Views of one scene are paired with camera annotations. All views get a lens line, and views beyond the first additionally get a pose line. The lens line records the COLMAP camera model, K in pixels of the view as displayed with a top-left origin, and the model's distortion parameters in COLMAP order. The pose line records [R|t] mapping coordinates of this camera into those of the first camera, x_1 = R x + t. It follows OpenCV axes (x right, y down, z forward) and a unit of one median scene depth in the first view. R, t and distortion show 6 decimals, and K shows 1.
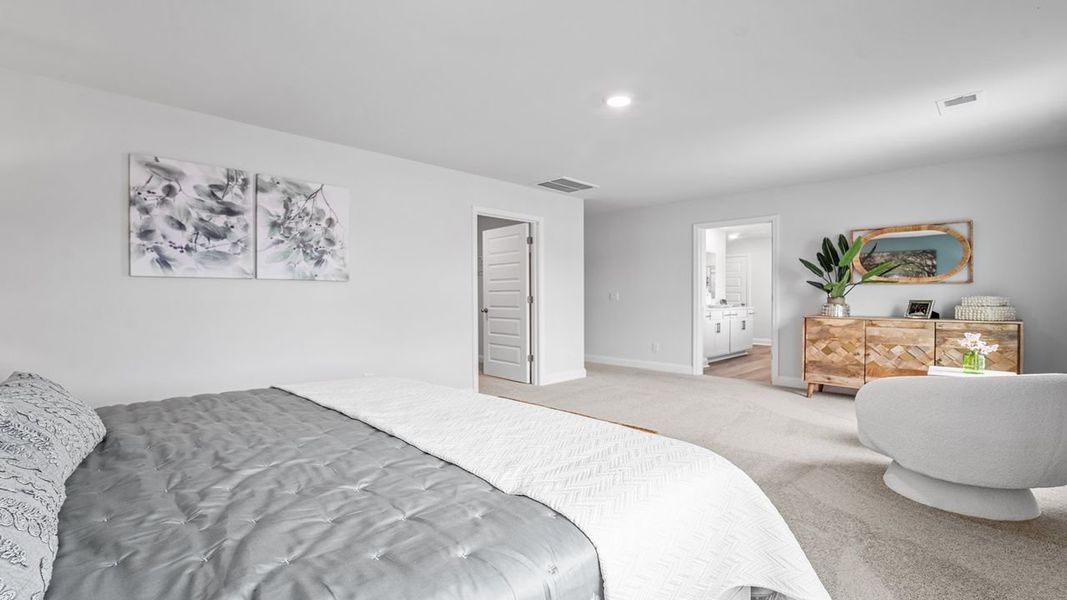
lens RADIAL K [[482.2, 0, 532.3], [0, 482.2, 298.3], [0, 0, 1]] dist [-0.003324, -0.000040]
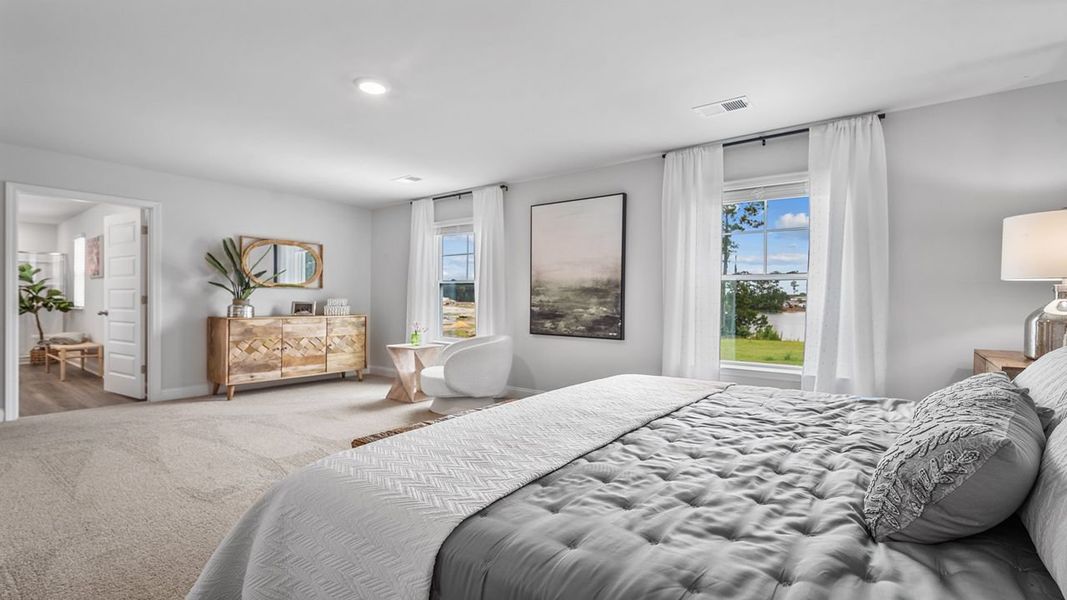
lens RADIAL K [[482.2, 0, 532.3], [0, 482.2, 302.6], [0, 0, 1]] dist [-0.003324, -0.000040]
pose [[-0.157577, -0.003834, 0.987499, -0.526678], [-0.002940, 0.999990, 0.003414, 0.000217], [-0.987502, -0.002366, -0.157587, 0.574325]]
